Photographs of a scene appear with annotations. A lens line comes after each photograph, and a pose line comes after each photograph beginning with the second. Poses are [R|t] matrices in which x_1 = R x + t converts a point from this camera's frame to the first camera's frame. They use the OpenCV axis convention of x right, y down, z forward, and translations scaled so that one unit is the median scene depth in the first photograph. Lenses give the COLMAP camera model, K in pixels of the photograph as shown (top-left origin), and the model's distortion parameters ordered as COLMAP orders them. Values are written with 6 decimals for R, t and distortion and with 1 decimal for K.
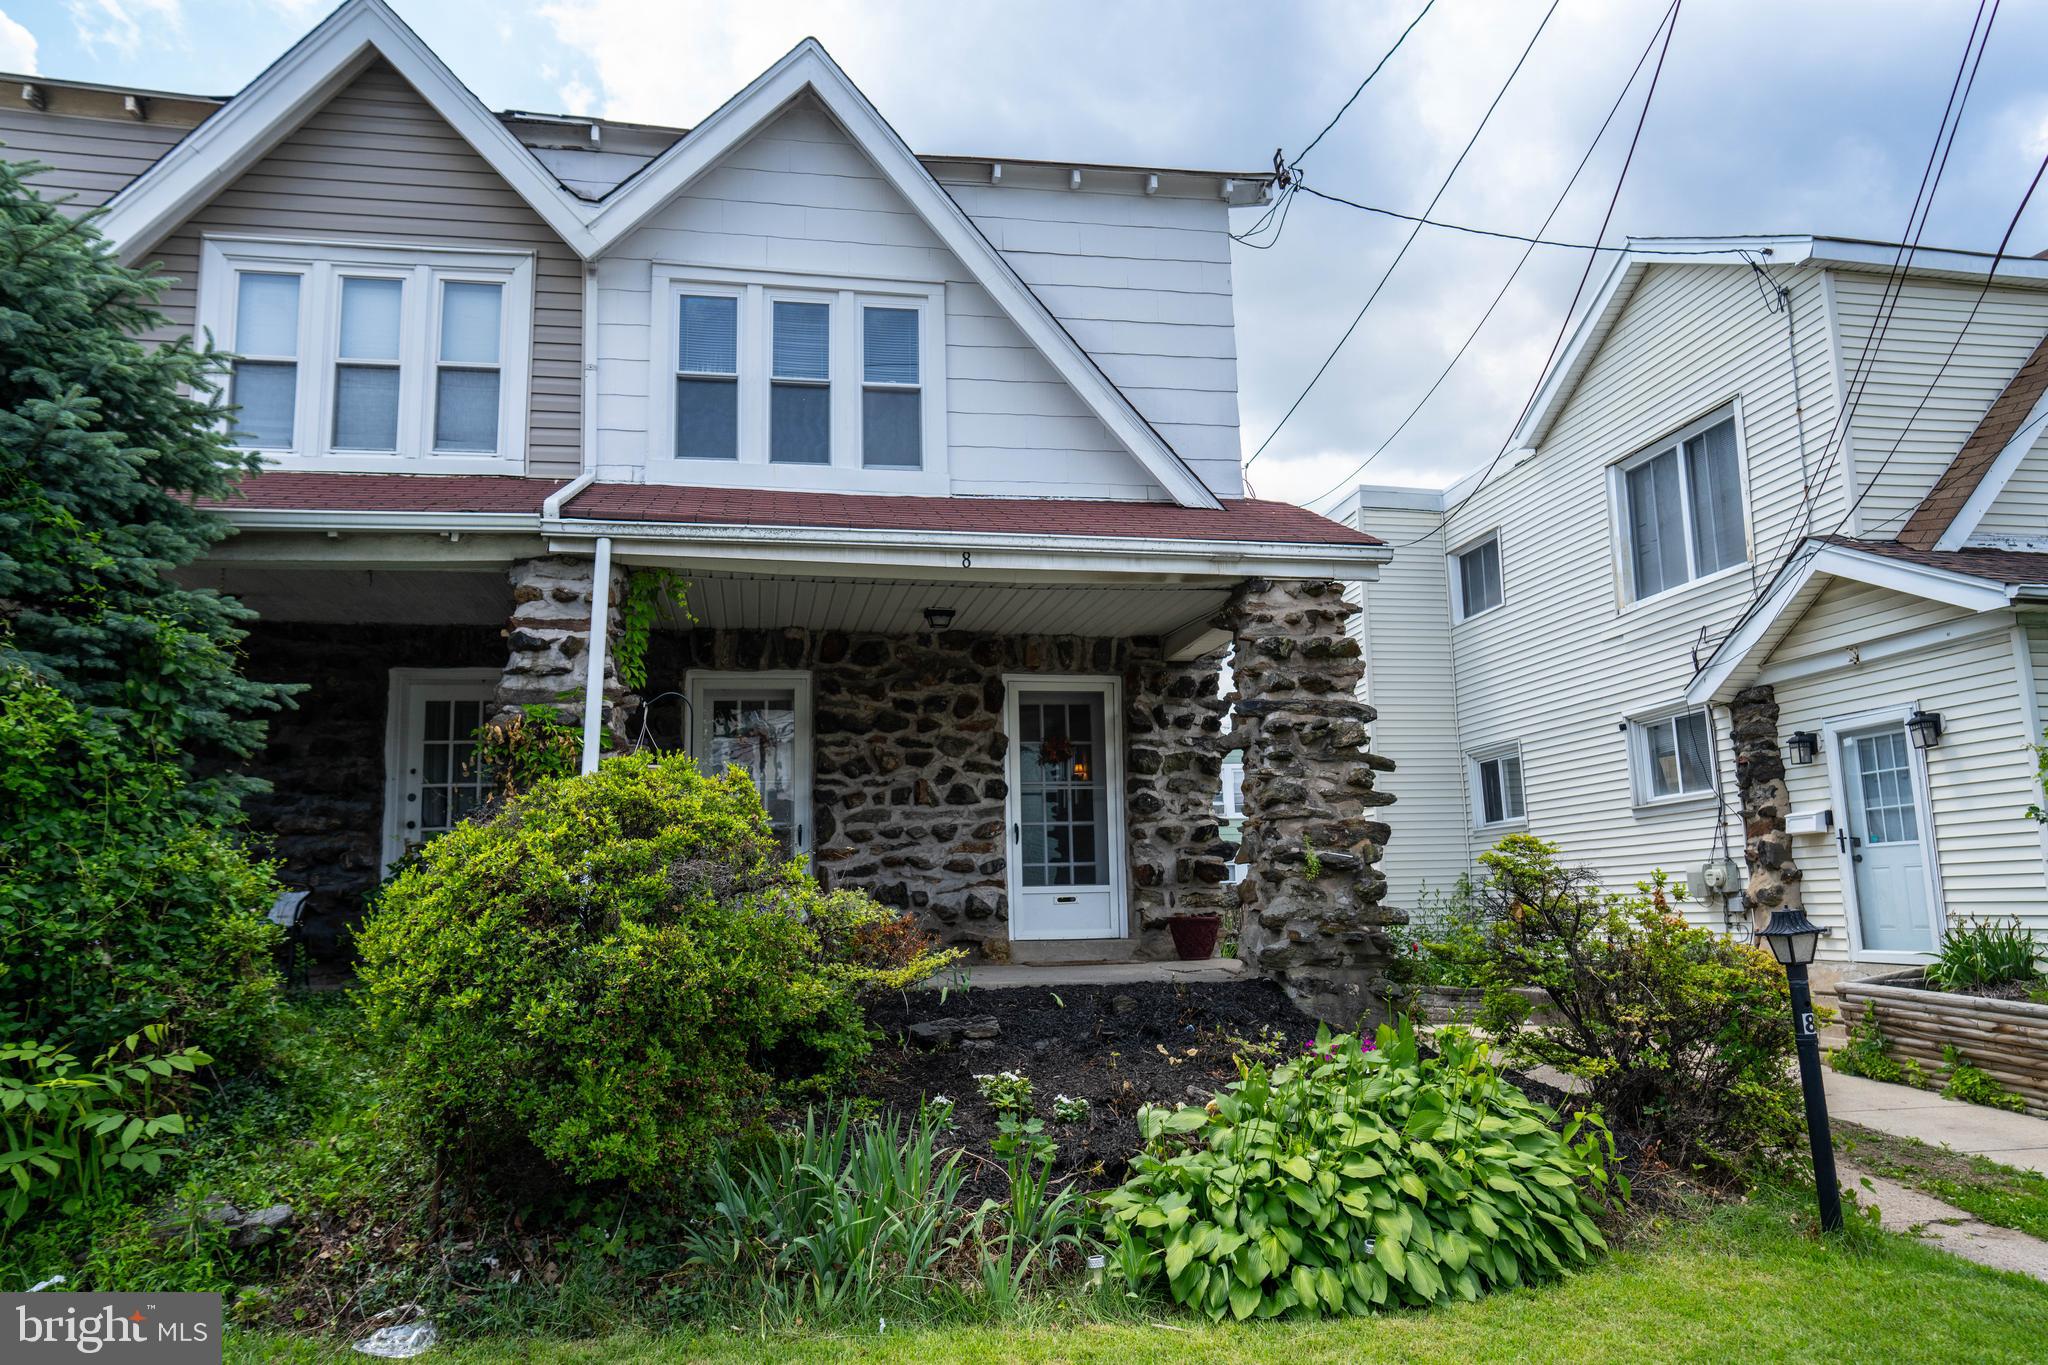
lens RADIAL K [[1385.2, 0, 1019.7], [0, 1385.2, 679.5], [0, 0, 1]] dist [-0.044311, 0.061642]
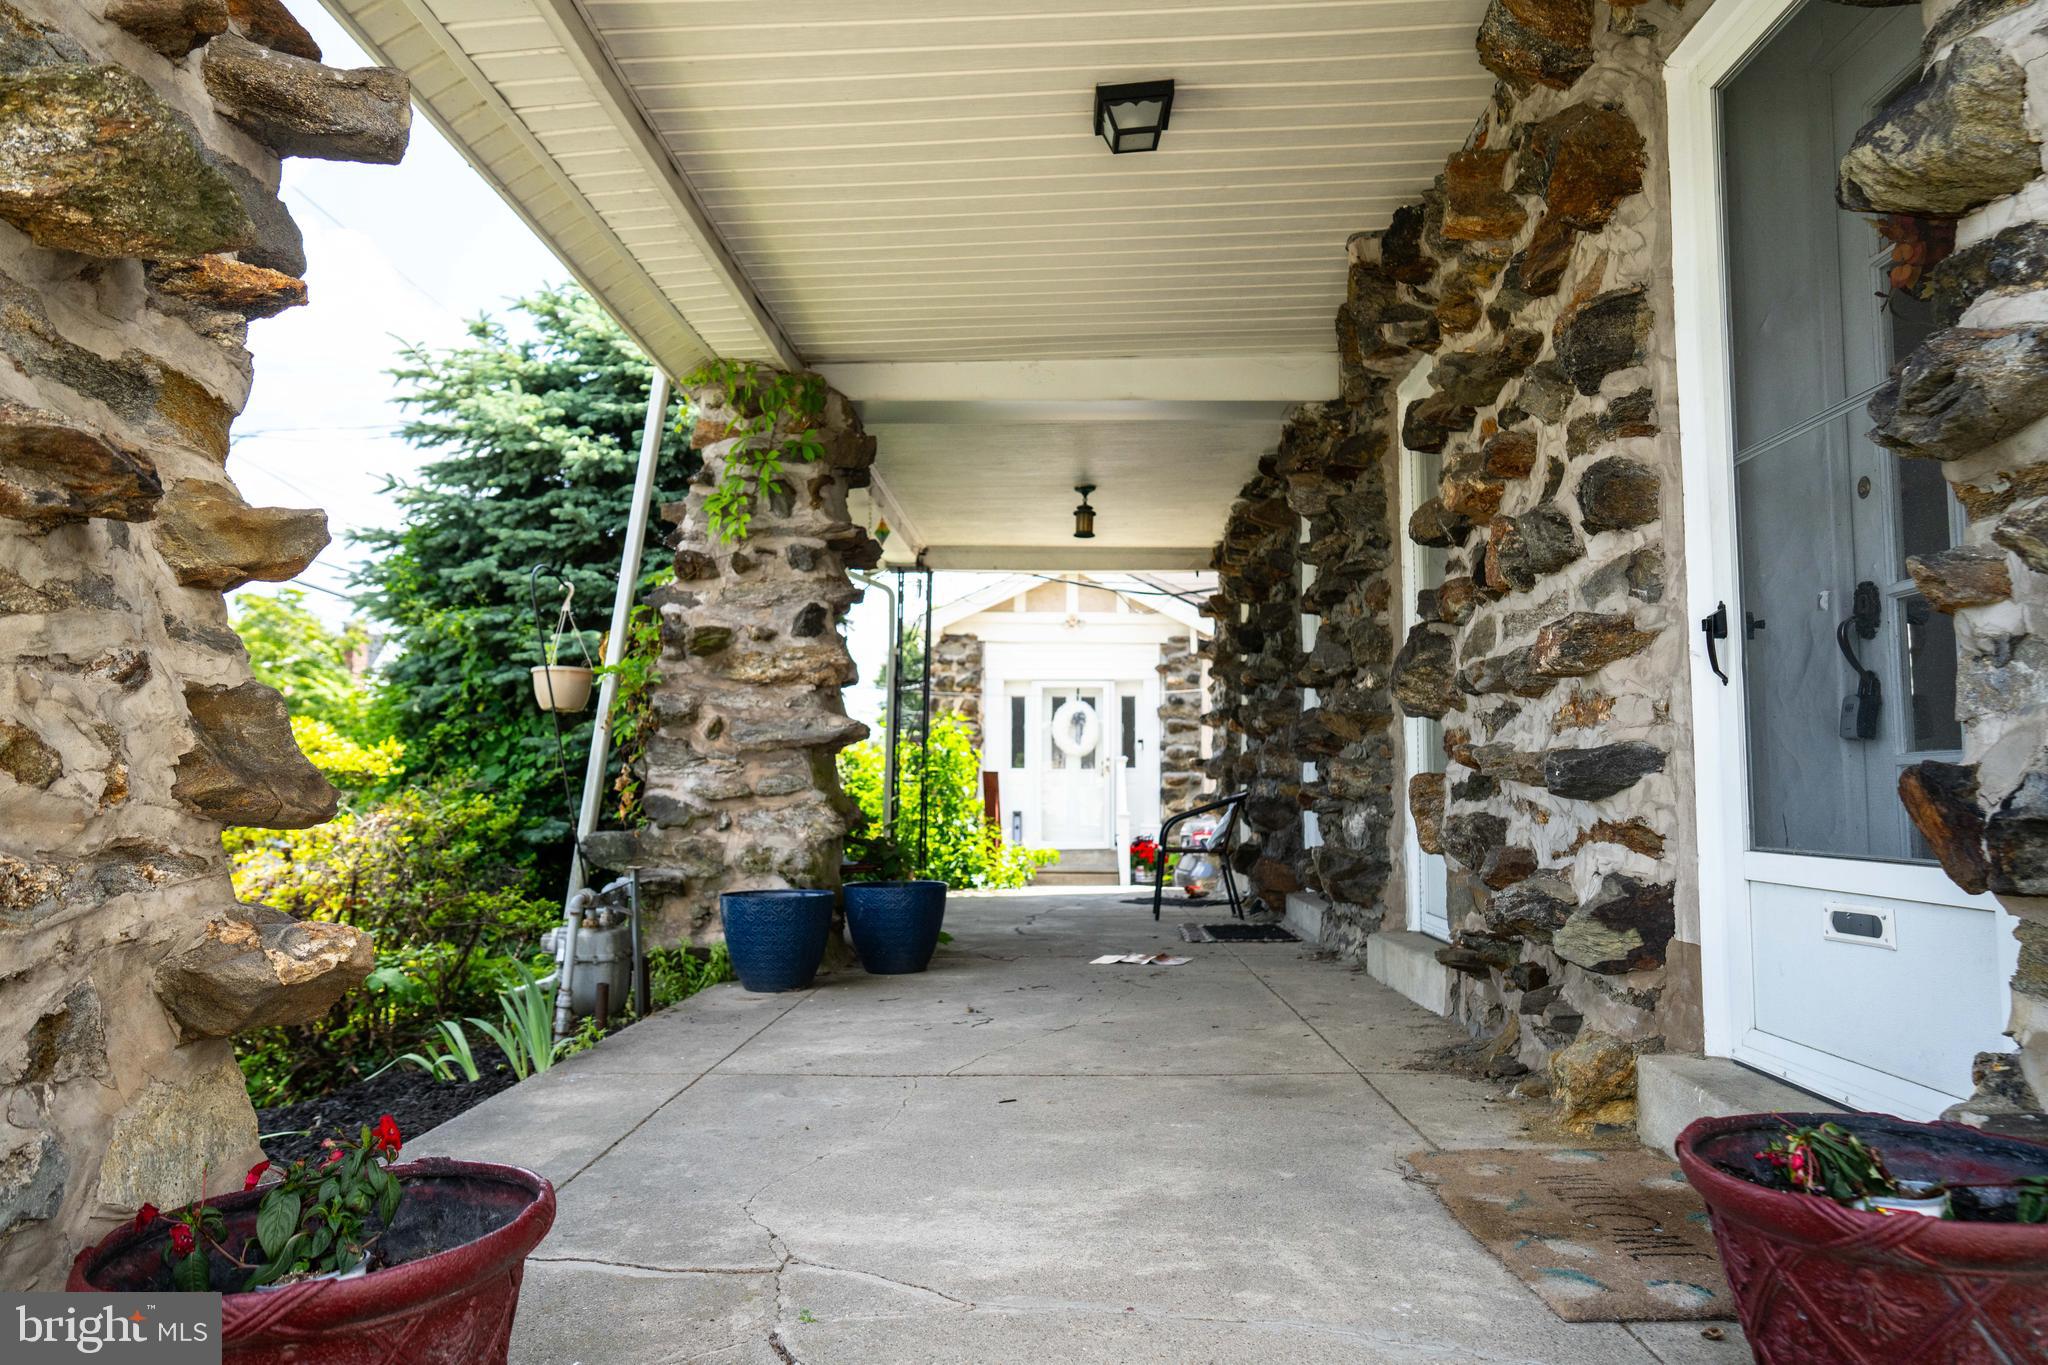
lens RADIAL K [[1385.2, 0, 1019.7], [0, 1385.2, 679.5], [0, 0, 1]] dist [-0.044311, 0.061642]
pose [[-0.208750, -0.054659, -0.976440, 0.266957], [0.164672, 0.982217, -0.090186, 0.120593], [0.964006, -0.179619, -0.196037, 0.928439]]
